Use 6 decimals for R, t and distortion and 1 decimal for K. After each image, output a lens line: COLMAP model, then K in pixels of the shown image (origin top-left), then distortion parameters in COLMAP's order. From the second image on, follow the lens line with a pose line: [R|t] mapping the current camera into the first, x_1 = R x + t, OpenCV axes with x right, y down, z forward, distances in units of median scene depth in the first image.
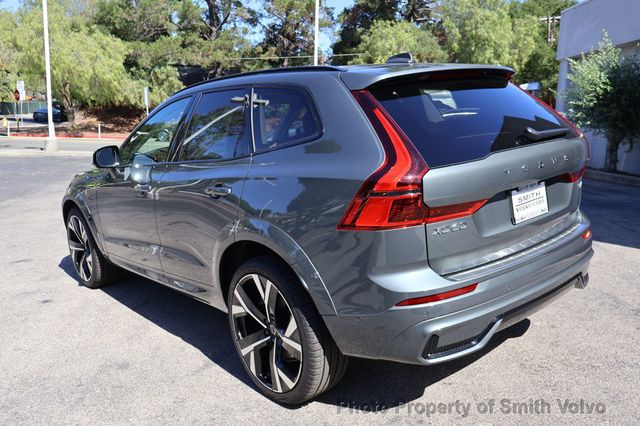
lens RADIAL K [[565.9, 0, 320.0], [0, 565.9, 213.0], [0, 0, 1]] dist [0.017514, -0.004294]
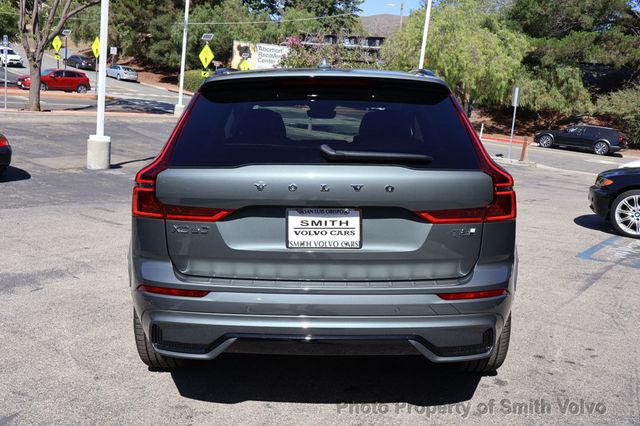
lens RADIAL K [[622.5, 0, 319.8], [0, 622.5, 200.9], [0, 0, 1]] dist [0.054512, -0.003580]
pose [[0.744053, 0.168618, -0.646493, 0.106487], [-0.192815, 0.980651, 0.033860, -0.010163], [0.639694, 0.099460, 0.762168, 0.026773]]
